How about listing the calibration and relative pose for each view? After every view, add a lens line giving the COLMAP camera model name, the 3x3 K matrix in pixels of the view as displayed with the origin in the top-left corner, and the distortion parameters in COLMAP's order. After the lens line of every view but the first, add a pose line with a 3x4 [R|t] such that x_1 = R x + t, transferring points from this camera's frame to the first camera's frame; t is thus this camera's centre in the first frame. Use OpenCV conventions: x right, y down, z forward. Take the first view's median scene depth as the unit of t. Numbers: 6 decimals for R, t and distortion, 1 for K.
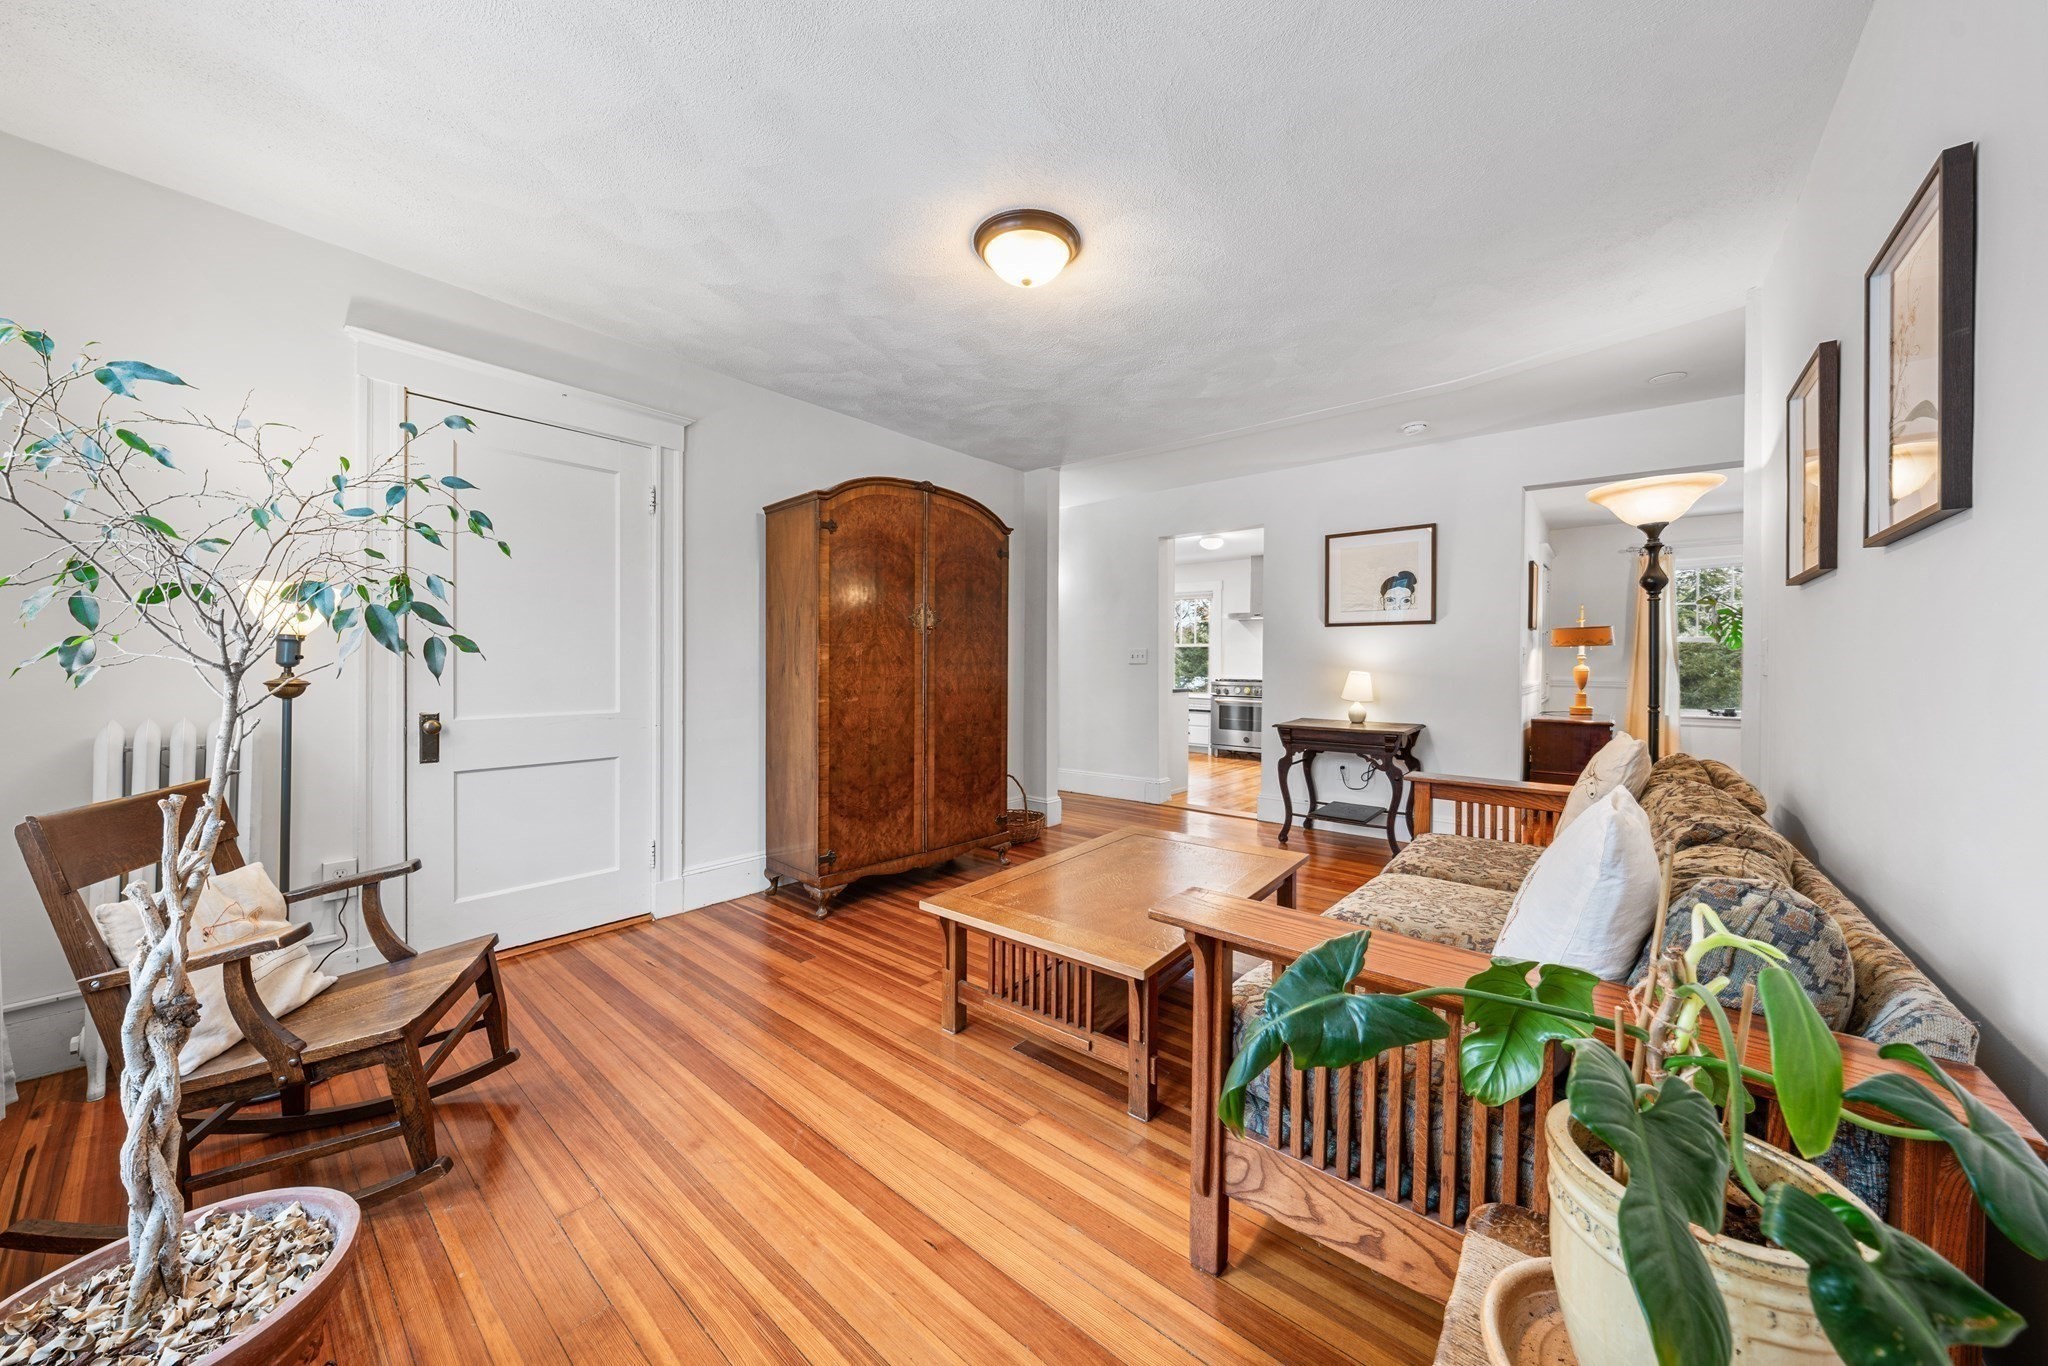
lens RADIAL K [[713.8, 0, 1019.5], [0, 713.8, 667.2], [0, 0, 1]] dist [-0.001849, 0.000057]
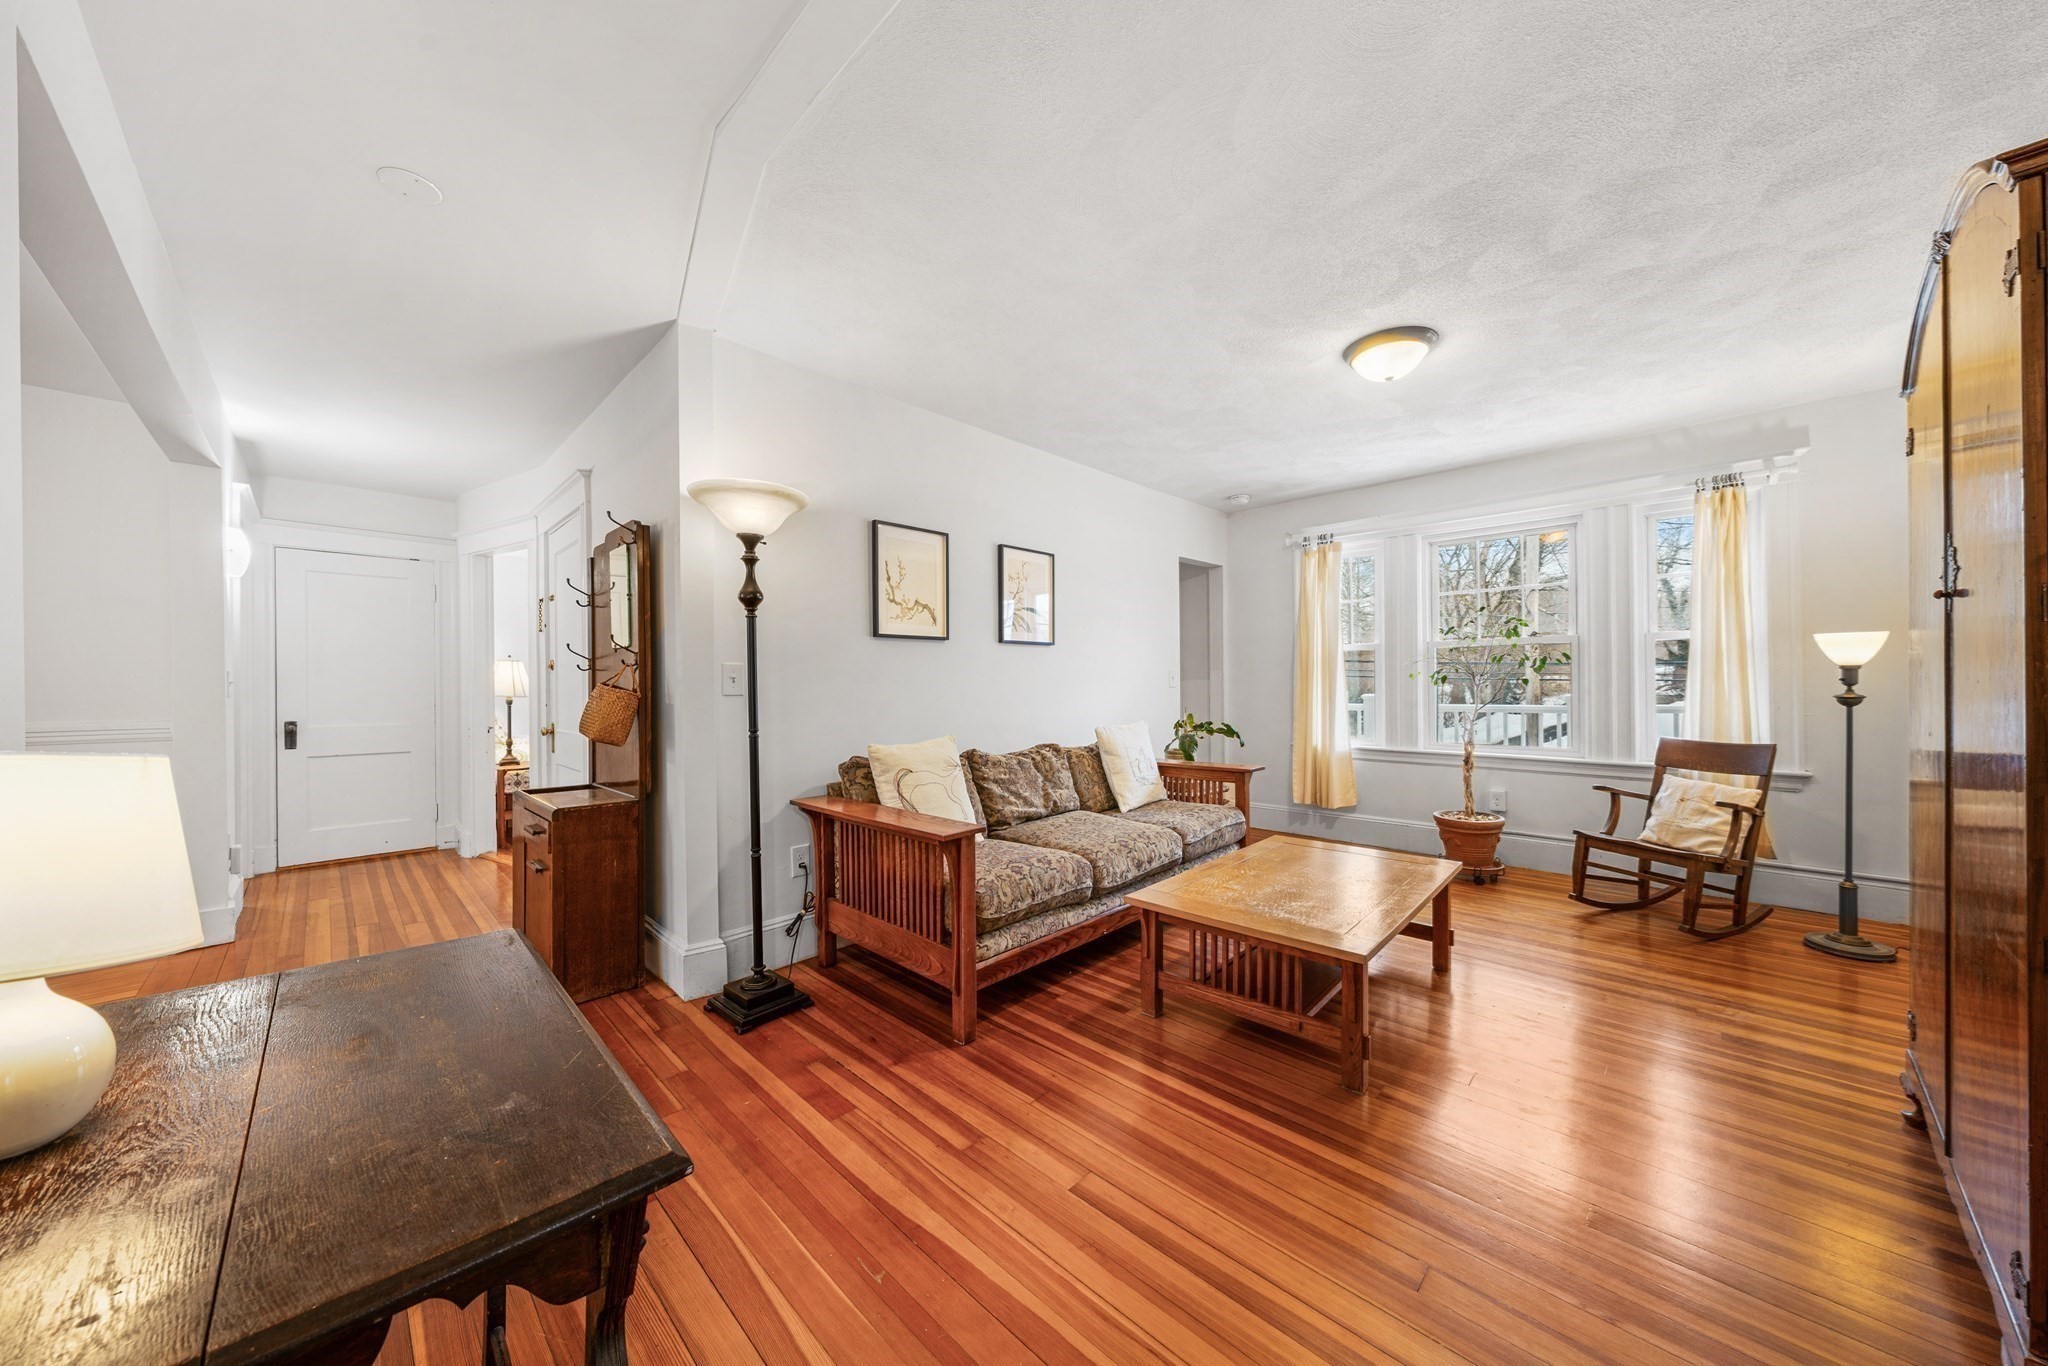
lens RADIAL K [[684.1, 0, 1024.0], [0, 684.1, 683.0], [0, 0, 1]] dist [-0.000857, -0.000011]
pose [[-0.997763, 0.001930, 0.066826, 0.357222], [0.002084, 0.999995, 0.002234, -0.007426], [-0.066822, 0.002369, -0.997762, 1.403487]]
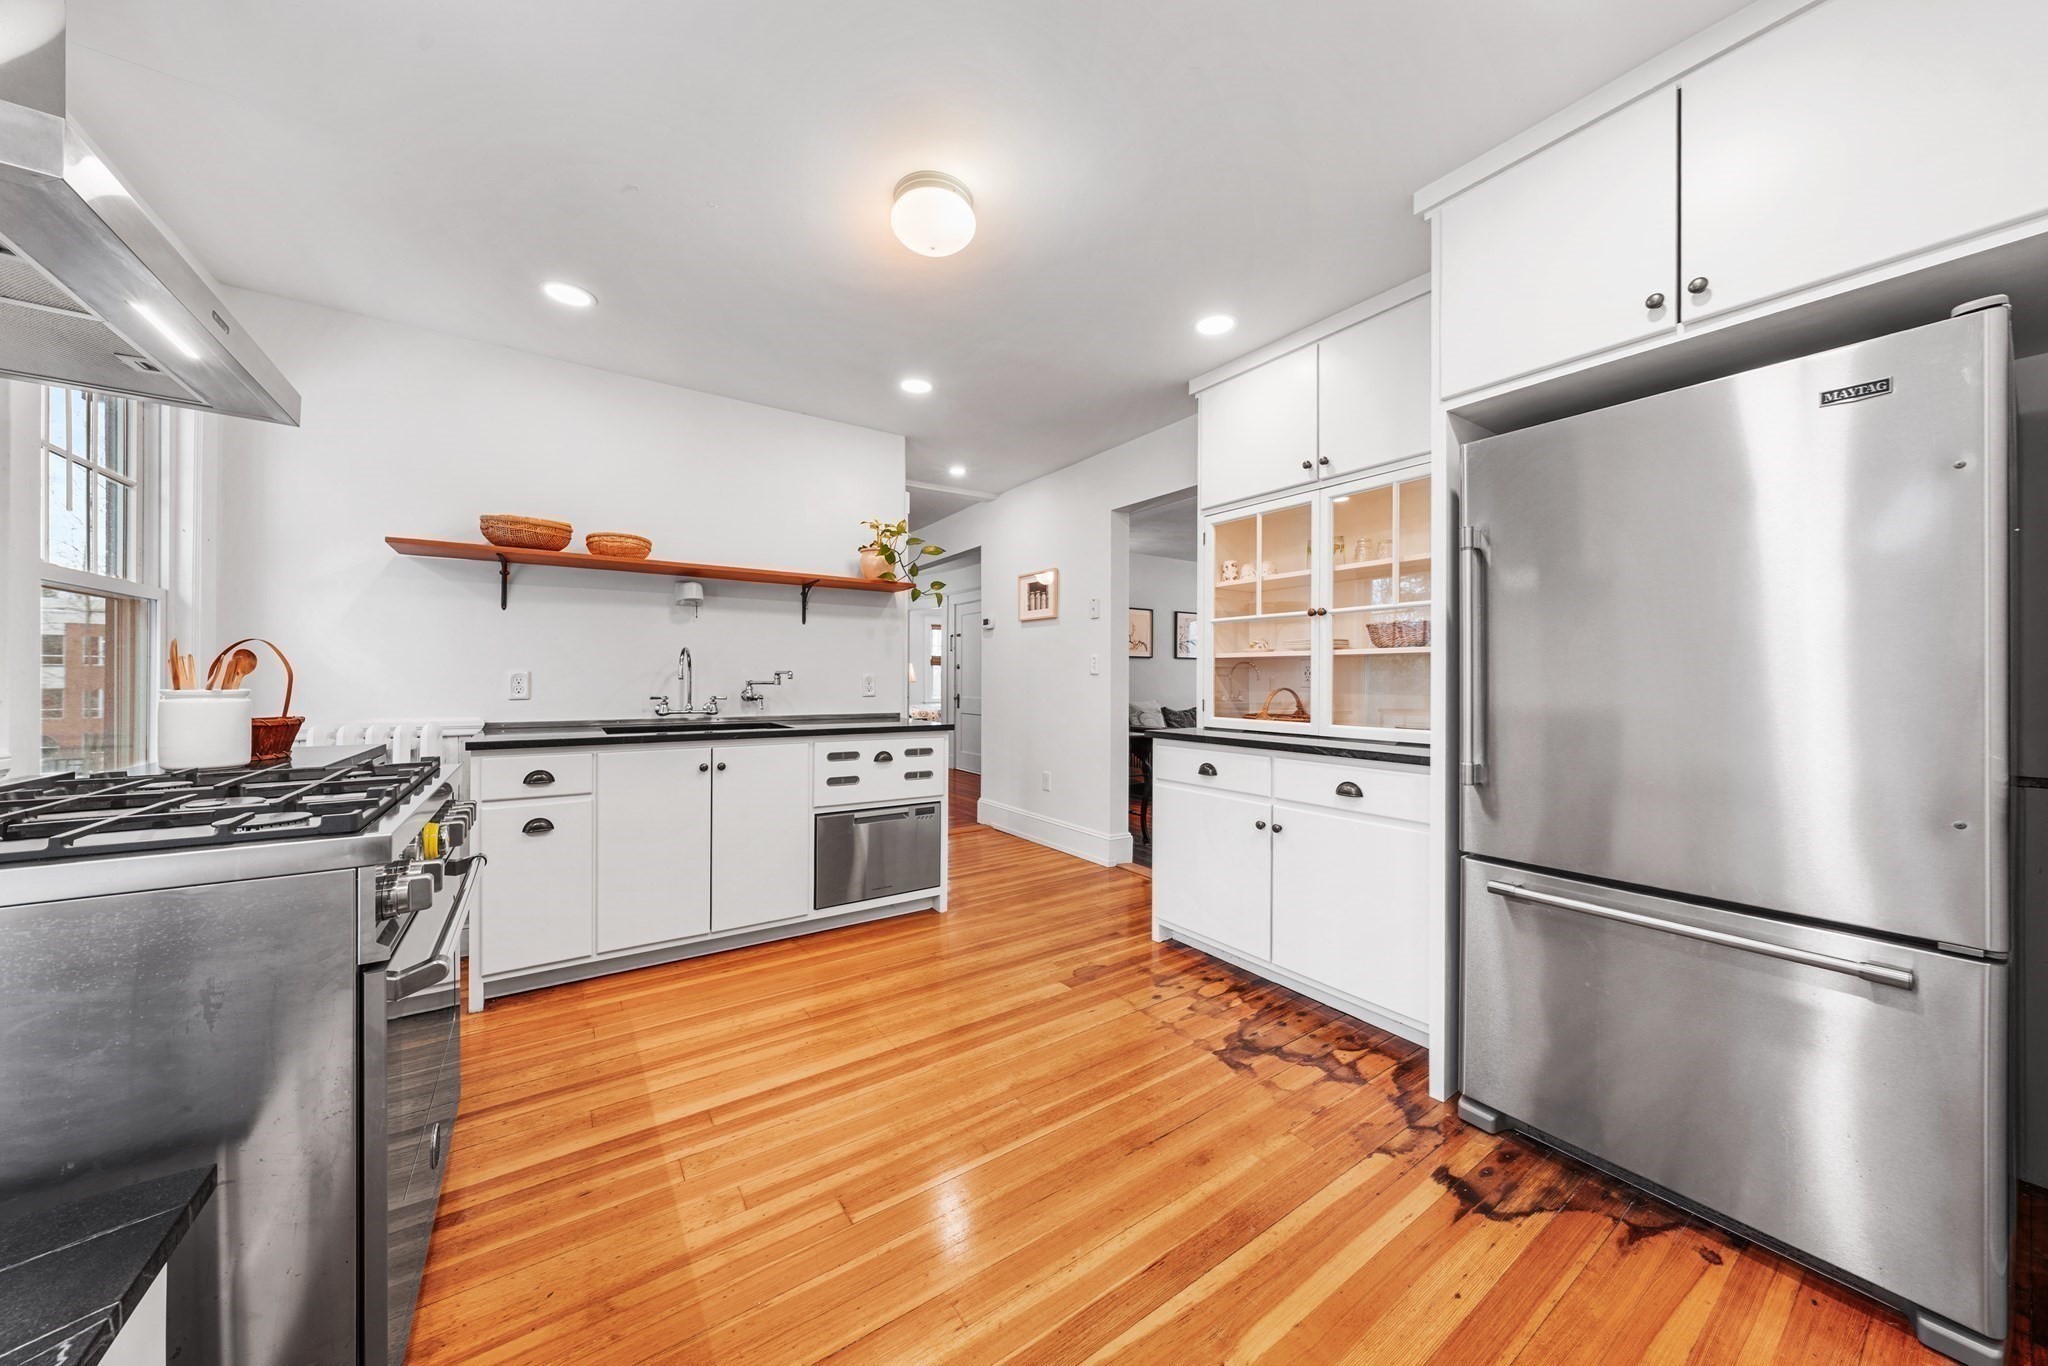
lens RADIAL K [[693.1, 0, 1025.9], [0, 693.1, 677.7], [0, 0, 1]] dist [-0.002691, -0.000049]
pose [[-0.964863, -0.009687, 0.262573, 0.342132], [-0.008811, 0.999951, 0.004515, -0.011079], [-0.262604, 0.002042, -0.964902, 2.613983]]
